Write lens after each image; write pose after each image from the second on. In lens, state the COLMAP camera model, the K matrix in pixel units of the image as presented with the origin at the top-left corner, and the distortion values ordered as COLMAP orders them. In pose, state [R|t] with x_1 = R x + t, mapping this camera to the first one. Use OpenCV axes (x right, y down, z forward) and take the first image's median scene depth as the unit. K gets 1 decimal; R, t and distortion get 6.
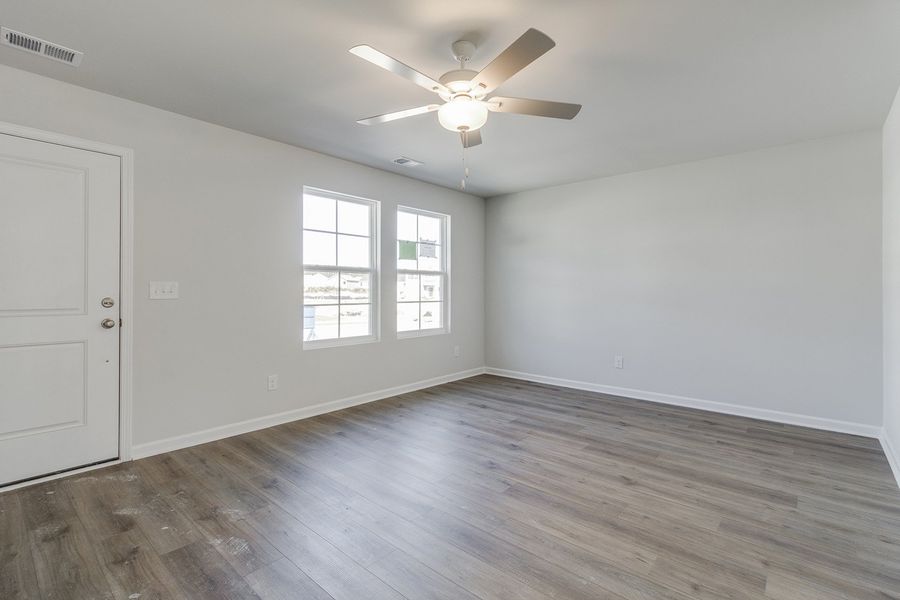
lens RADIAL K [[415.4, 0, 460.4], [0, 415.4, 291.1], [0, 0, 1]] dist [0.000549, 0.000232]
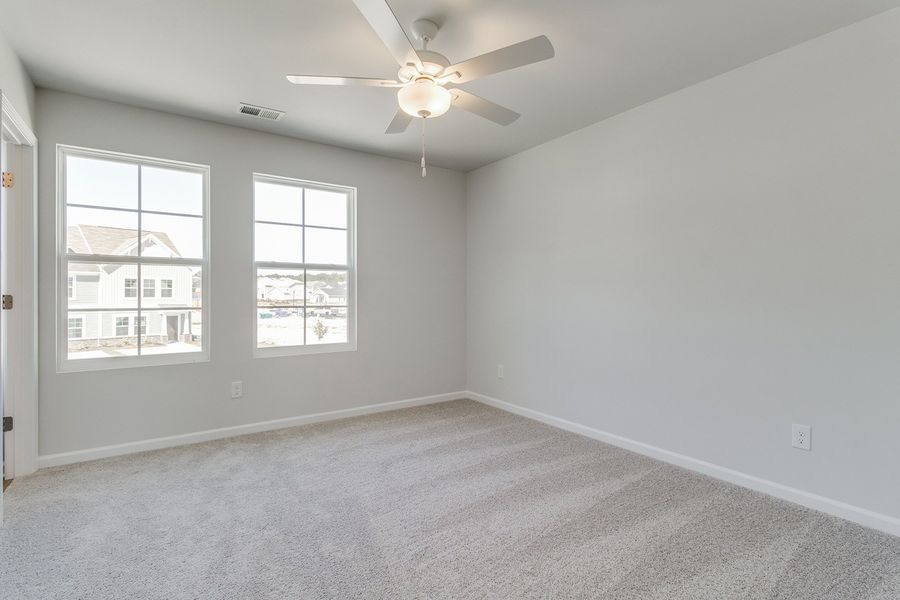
lens RADIAL K [[399.2, 0, 452.3], [0, 399.2, 292.3], [0, 0, 1]] dist [-0.000870, 0.000048]
pose [[0.957648, 0.004706, -0.287904, 0.519919], [-0.005009, 0.999987, -0.000314, -0.000047], [0.287899, 0.001743, 0.957659, 0.591796]]
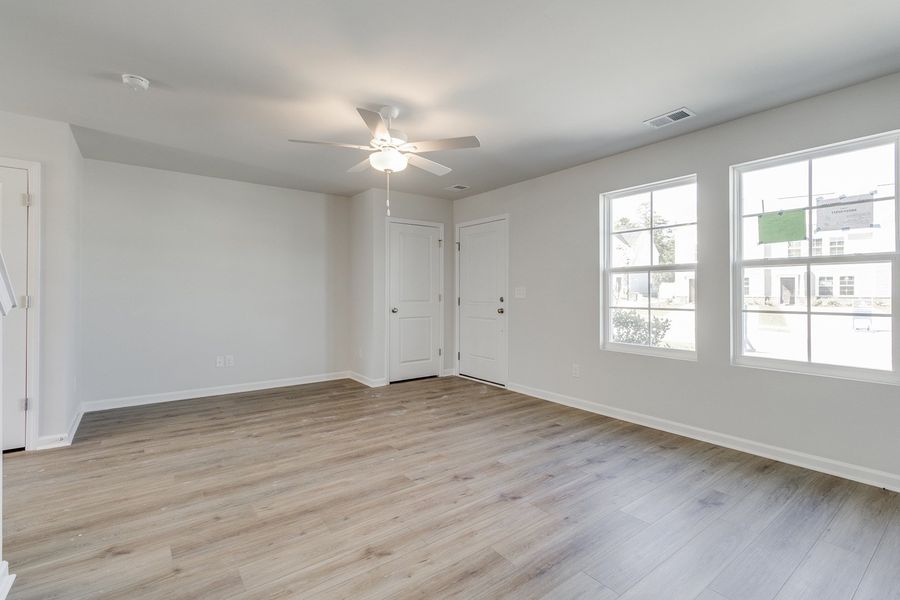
lens RADIAL K [[415.4, 0, 460.4], [0, 415.4, 291.1], [0, 0, 1]] dist [0.000549, 0.000232]
pose [[-0.198316, -0.005709, -0.980121, 0.803670], [-0.001812, 0.999983, -0.005458, 0.000511], [0.980136, 0.000694, -0.198323, 0.948867]]
